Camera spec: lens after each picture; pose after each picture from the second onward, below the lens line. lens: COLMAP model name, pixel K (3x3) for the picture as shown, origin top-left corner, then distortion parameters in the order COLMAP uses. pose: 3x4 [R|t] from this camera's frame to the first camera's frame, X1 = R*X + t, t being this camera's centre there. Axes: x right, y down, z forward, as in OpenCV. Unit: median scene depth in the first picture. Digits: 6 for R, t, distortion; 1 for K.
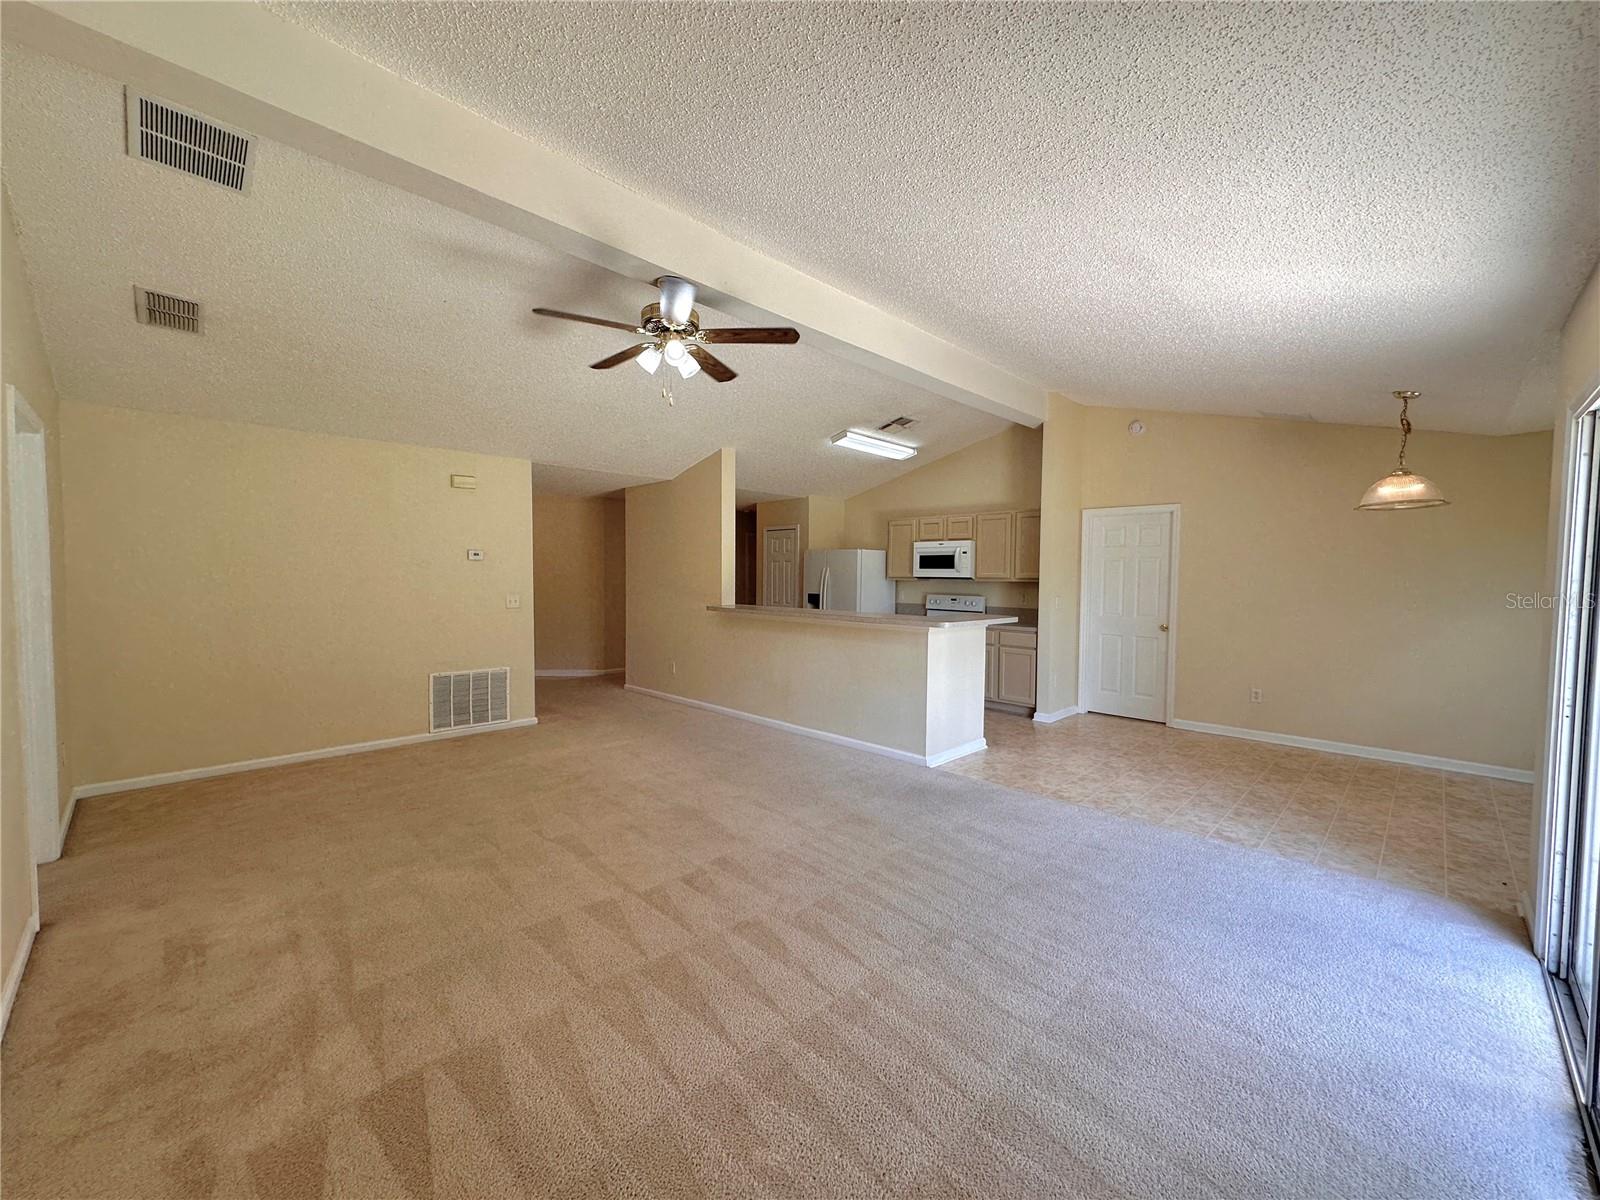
lens RADIAL K [[633.1, 0, 791.8], [0, 633.1, 605.3], [0, 0, 1]] dist [-0.000596, -0.000174]
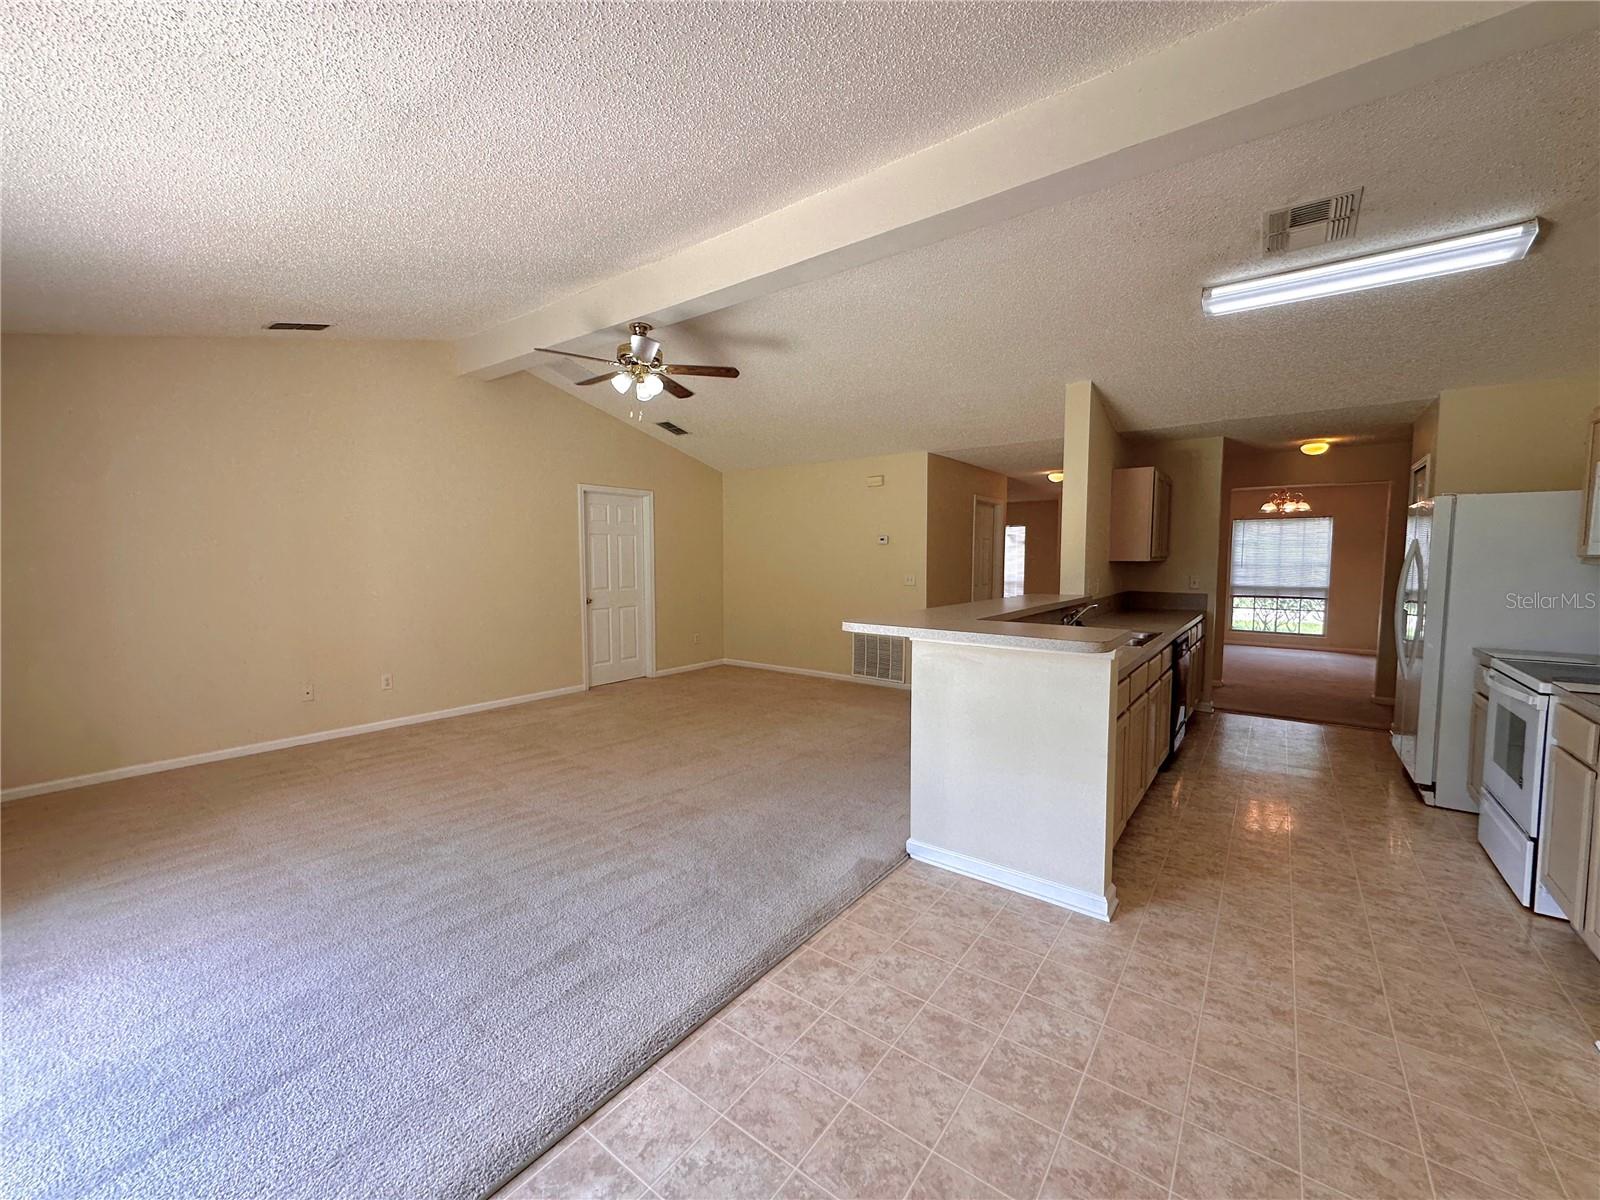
lens RADIAL K [[637.4, 0, 800.0], [0, 637.4, 600.0], [0, 0, 1]] dist [0.008670, -0.000589]
pose [[0.152245, 0.062237, -0.986381, 0.829410], [-0.050512, 0.997201, 0.055123, -0.026848], [0.987051, 0.041432, 0.154963, 0.803334]]
